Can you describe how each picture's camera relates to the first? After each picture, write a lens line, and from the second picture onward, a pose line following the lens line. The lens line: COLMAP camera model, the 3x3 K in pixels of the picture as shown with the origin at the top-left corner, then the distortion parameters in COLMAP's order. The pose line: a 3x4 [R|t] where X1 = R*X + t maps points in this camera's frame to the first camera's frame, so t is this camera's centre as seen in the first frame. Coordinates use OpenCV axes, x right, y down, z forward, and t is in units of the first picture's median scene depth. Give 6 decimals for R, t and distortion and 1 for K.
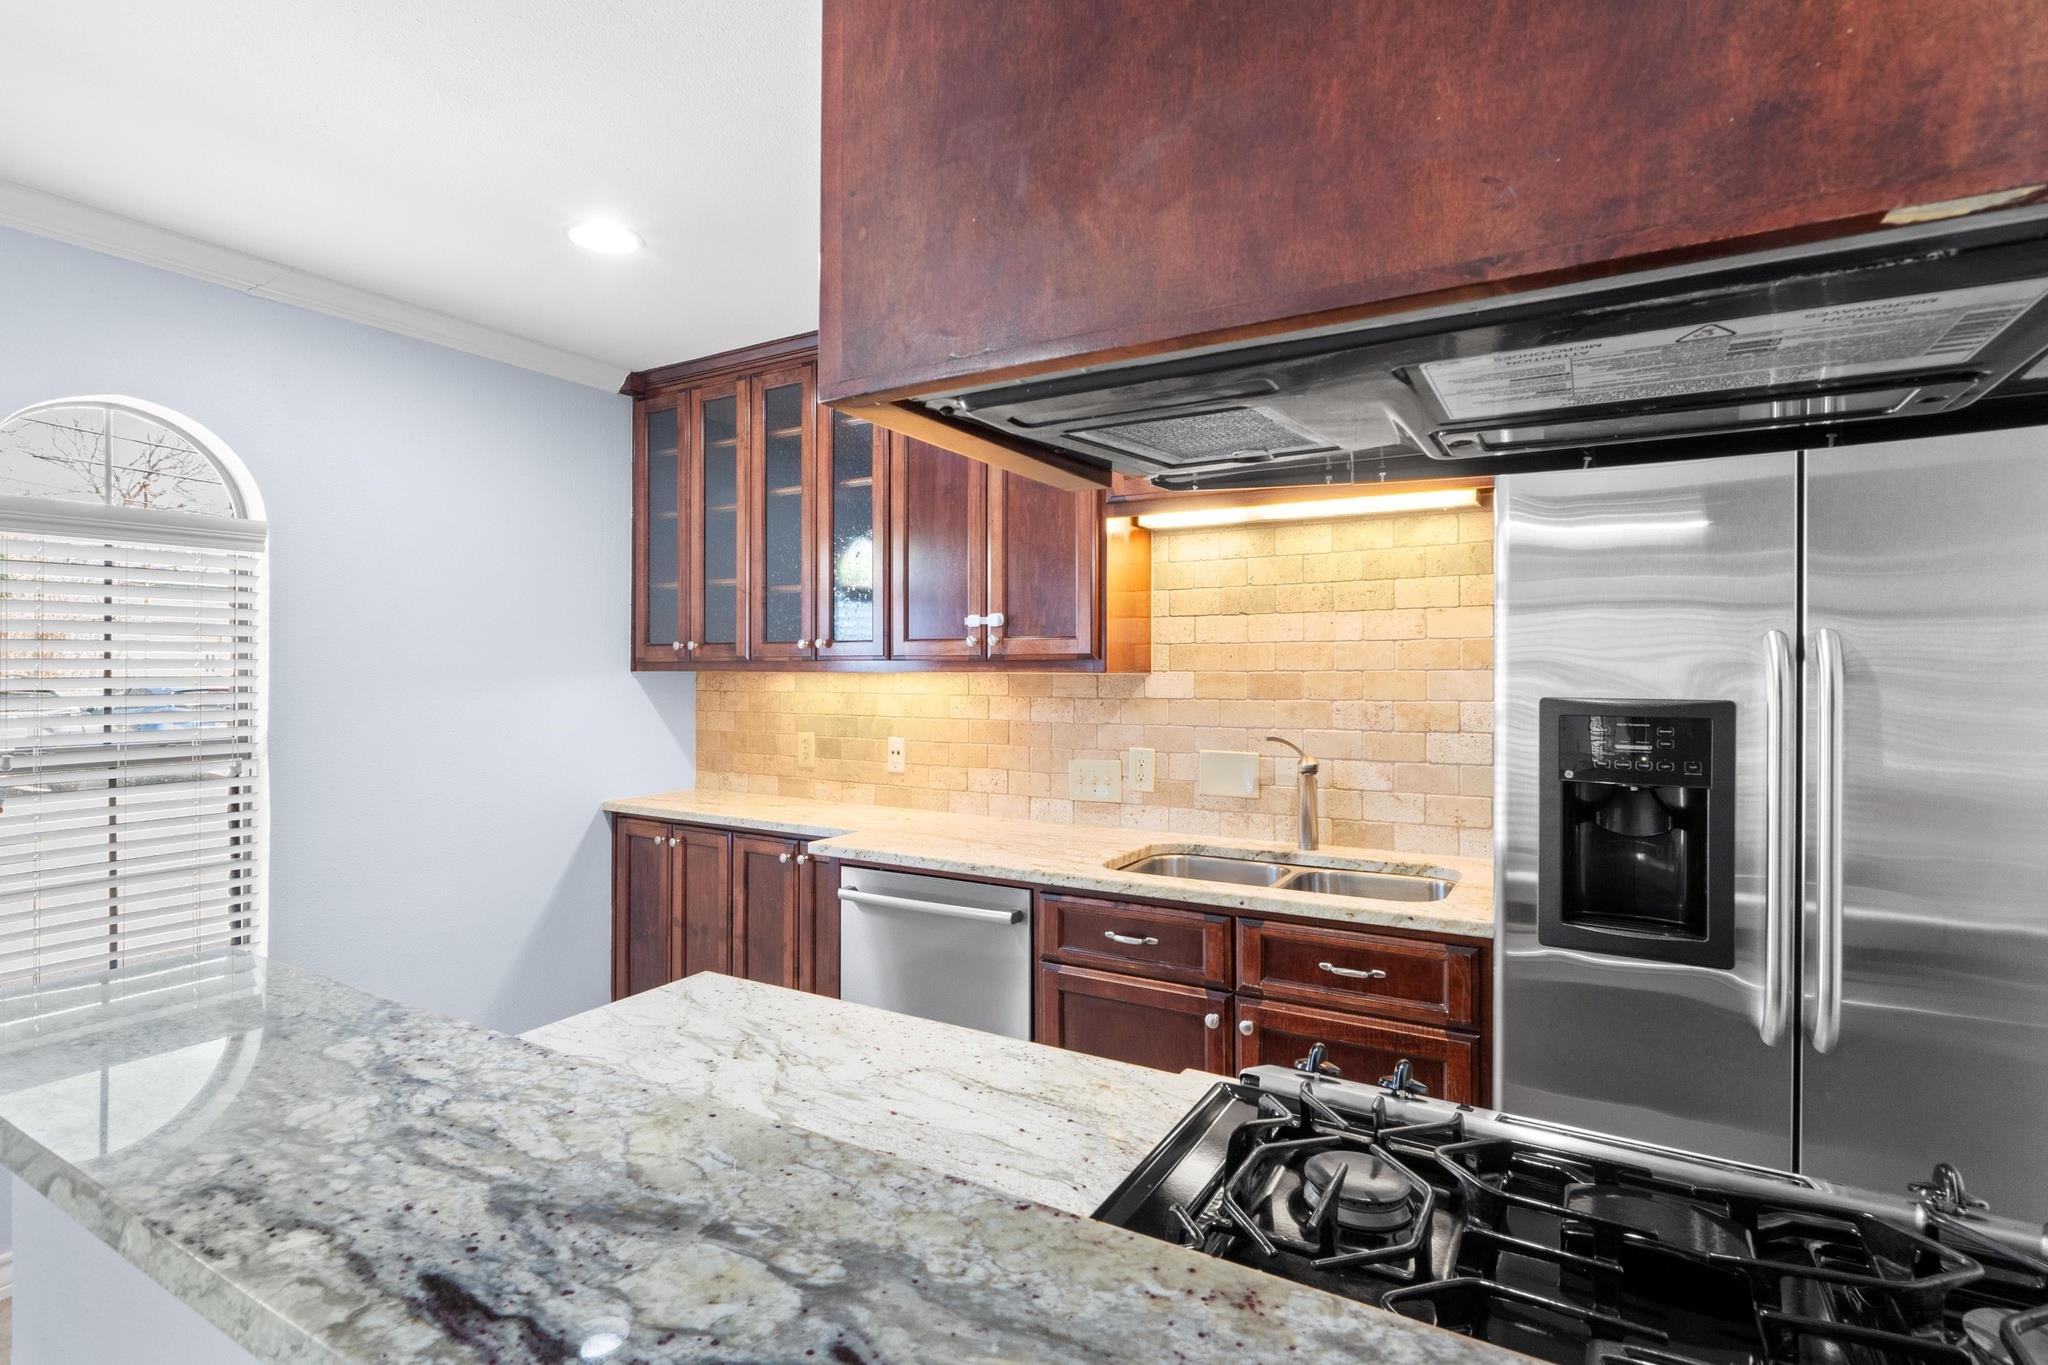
lens RADIAL K [[995.2, 0, 1012.1], [0, 995.2, 665.4], [0, 0, 1]] dist [-0.000769, 0.000109]
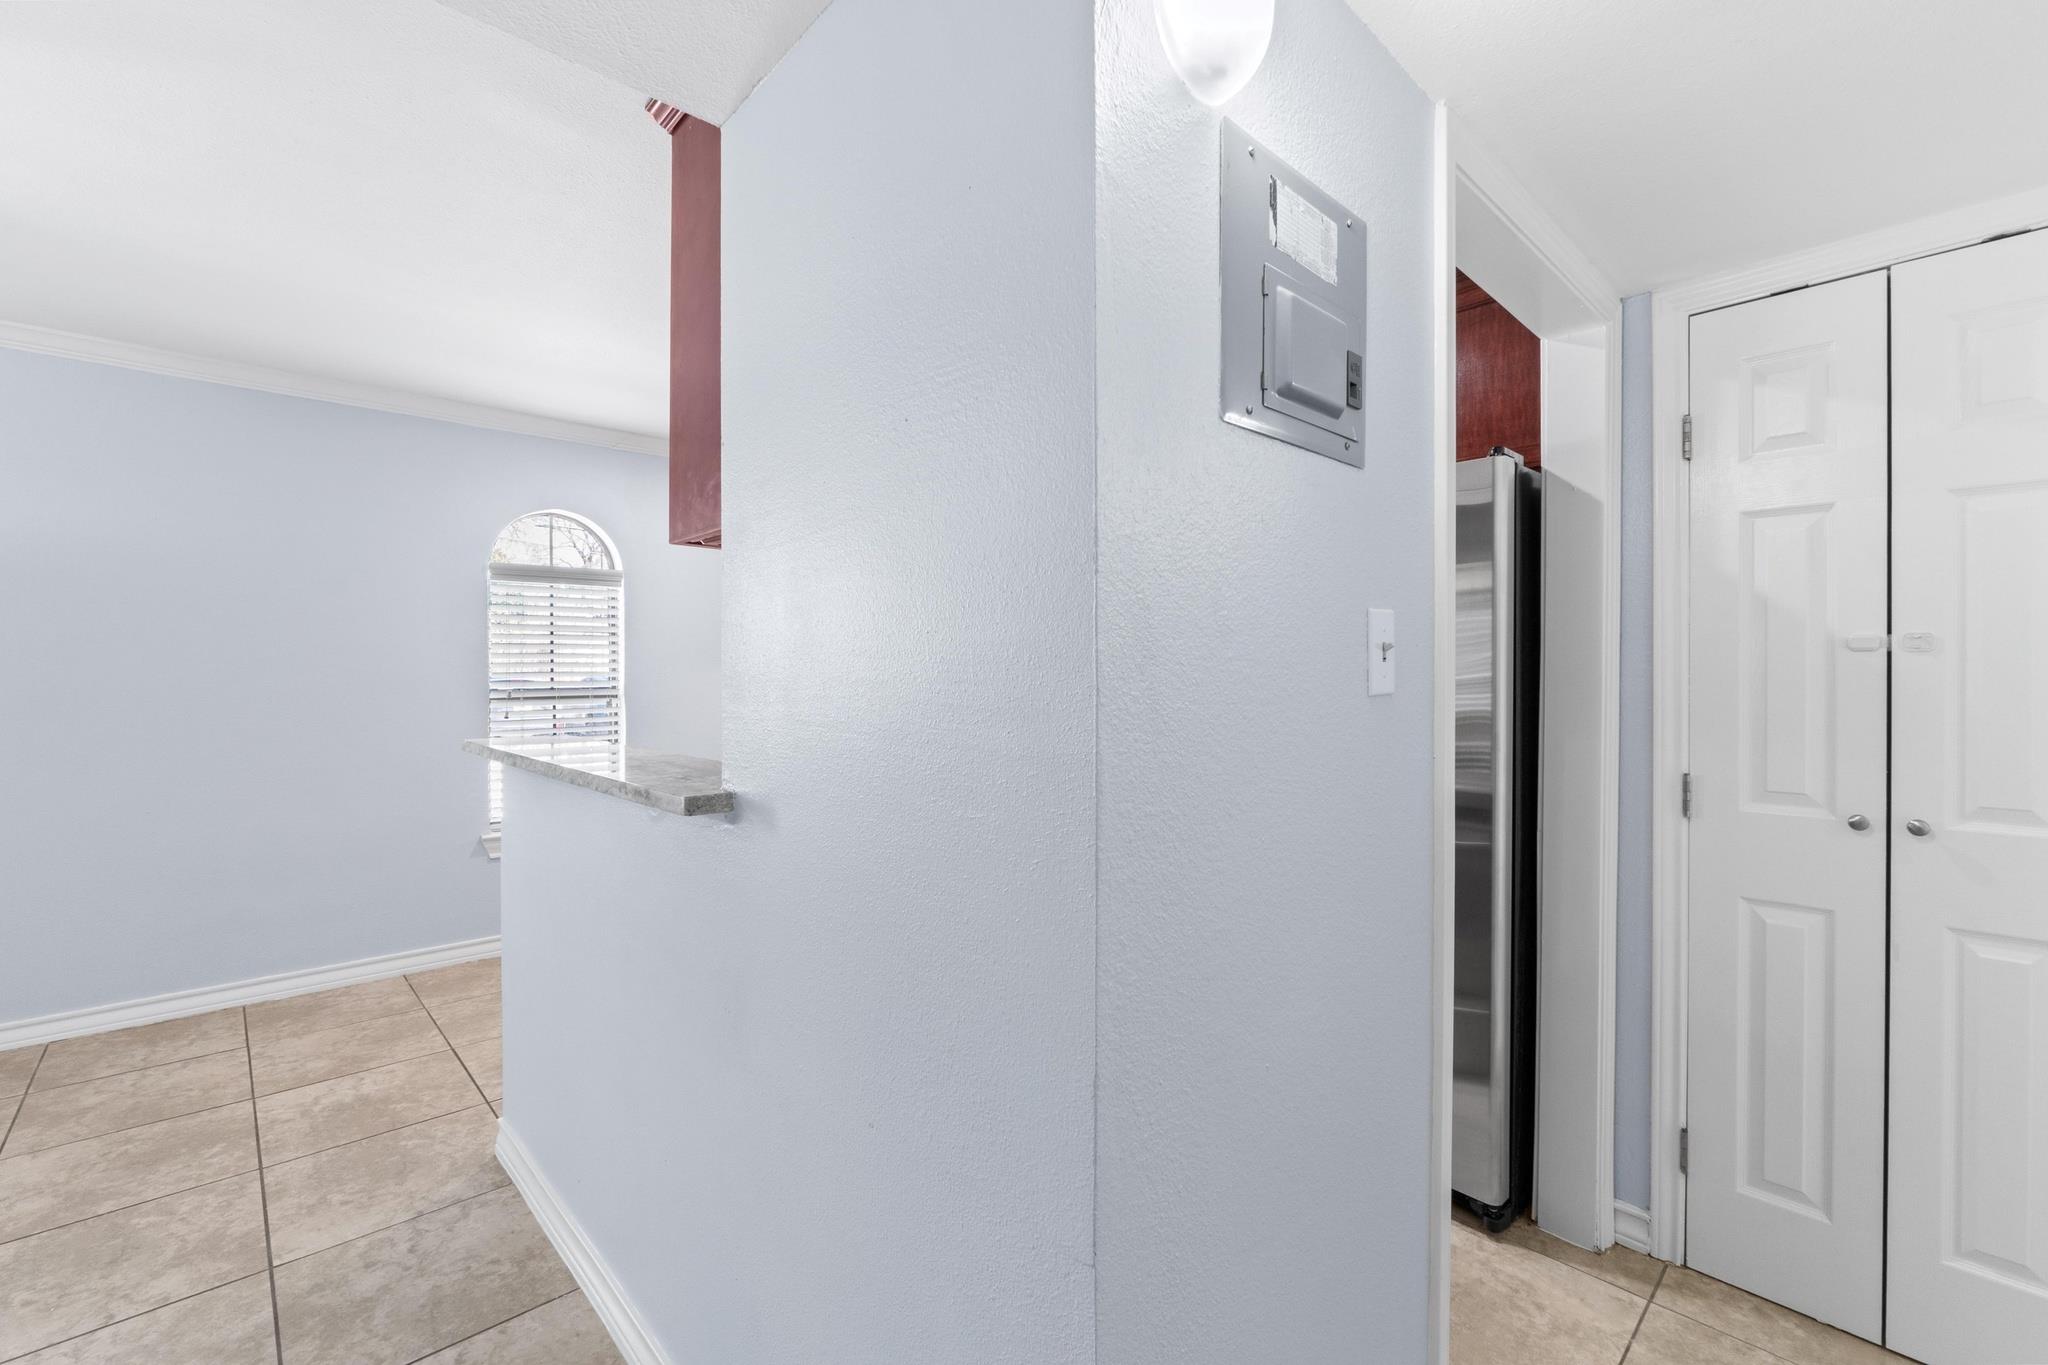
lens RADIAL K [[863.2, 0, 1024.8], [0, 863.2, 675.2], [0, 0, 1]] dist [-0.008563, -0.000228]
pose [[0.964277, -0.002137, -0.264888, 0.362972], [0.003014, 0.999991, 0.002902, 0.044533], [0.264879, -0.003597, 0.964275, -0.321933]]
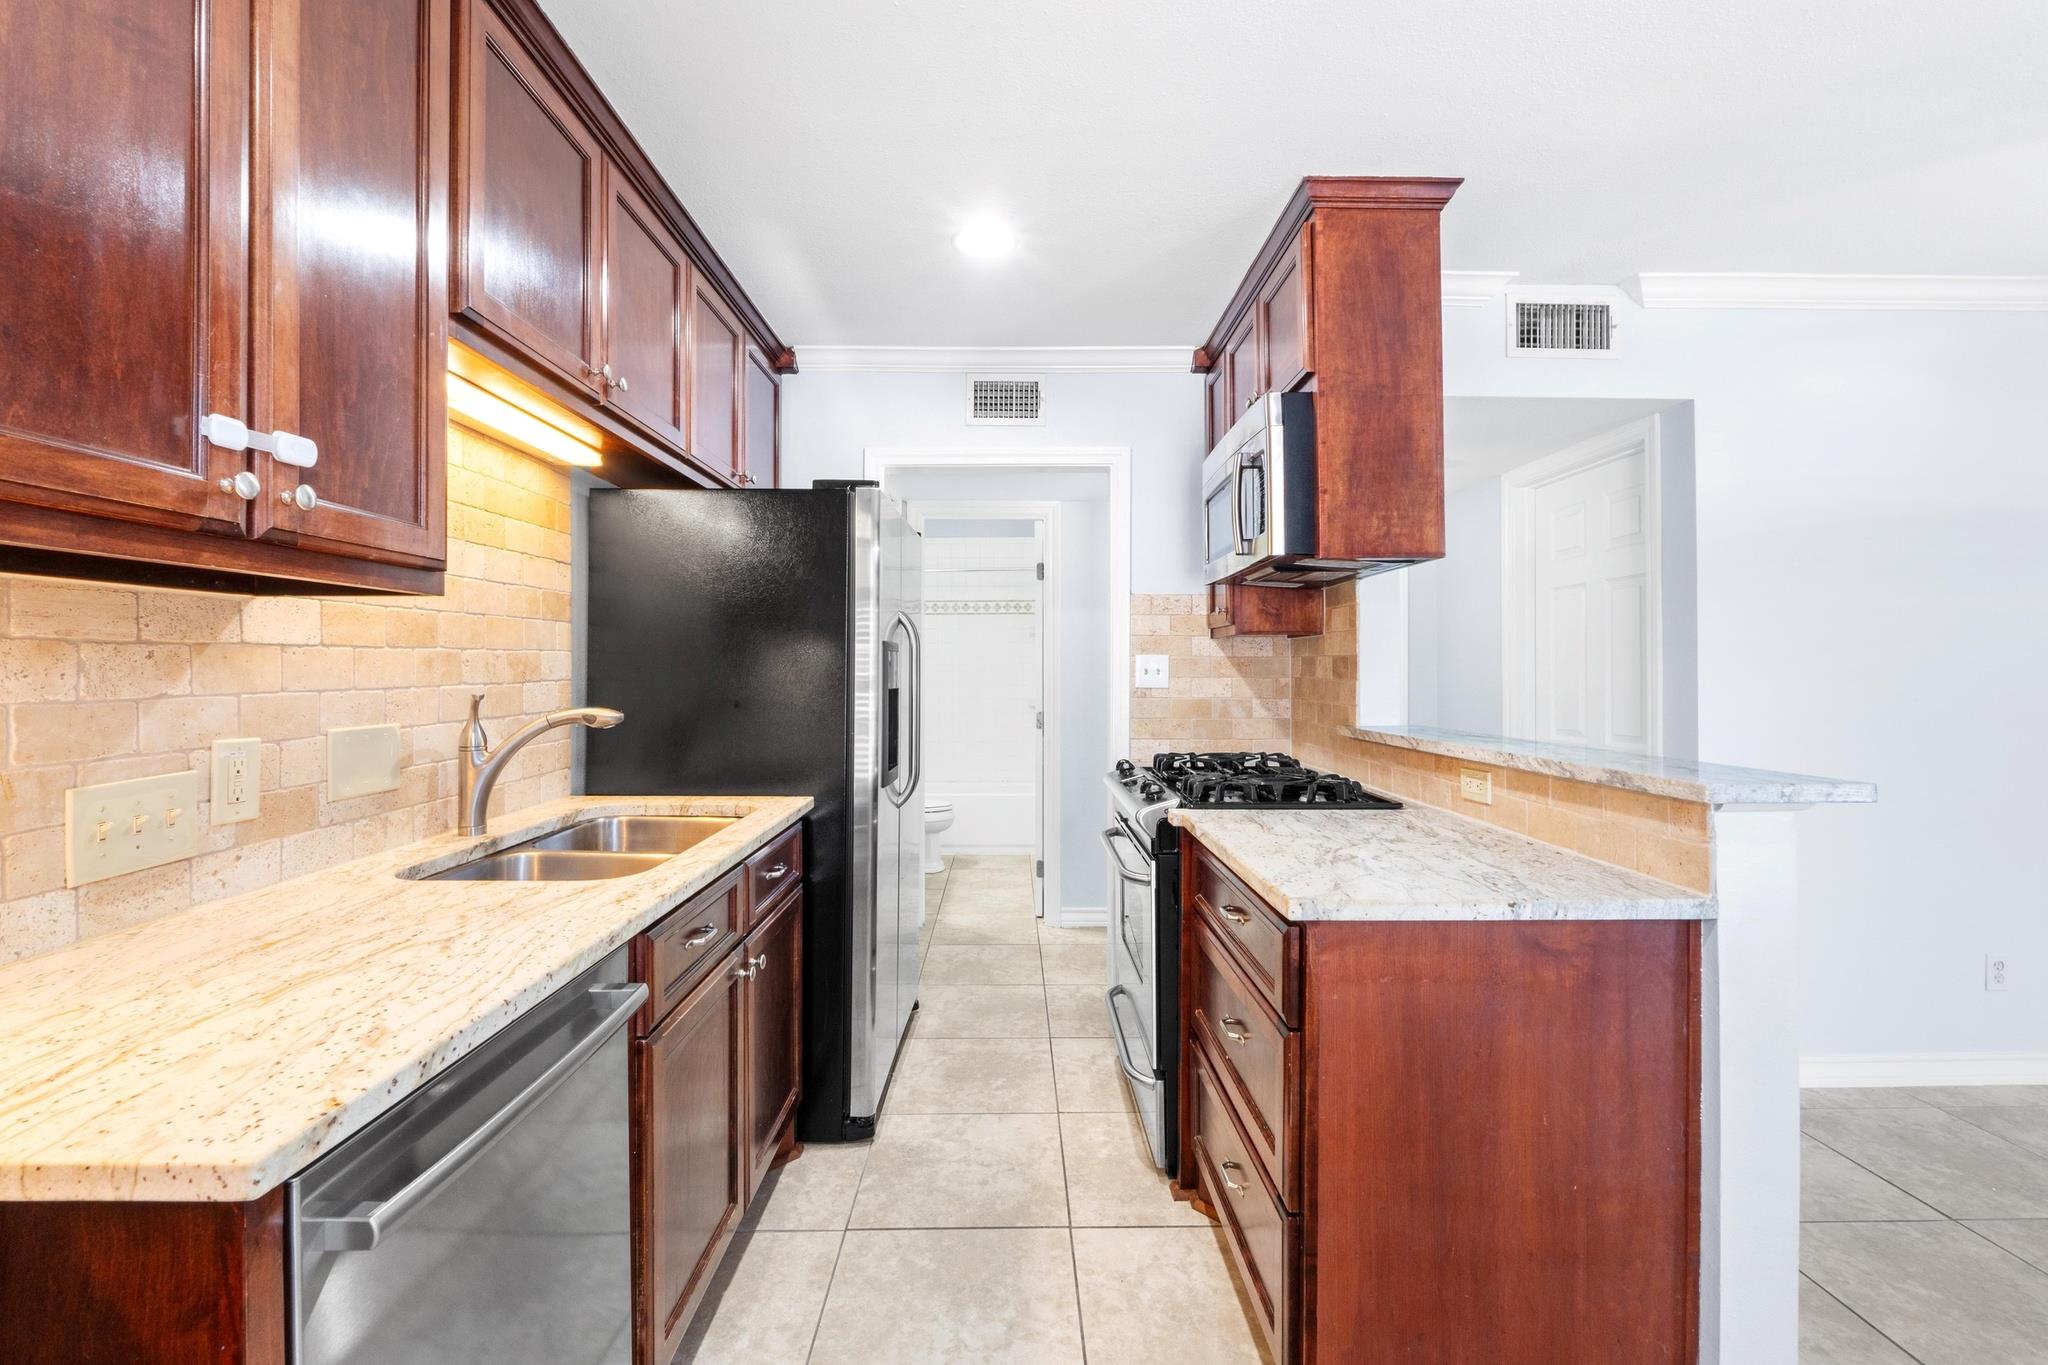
lens RADIAL K [[871.6, 0, 1019.9], [0, 871.6, 664.2], [0, 0, 1]] dist [-0.005693, -0.000015]
pose [[-0.526432, 0.001679, 0.850216, -0.471096], [-0.003560, 0.999985, -0.004179, 0.044002], [-0.850210, -0.005227, -0.526418, 0.886075]]
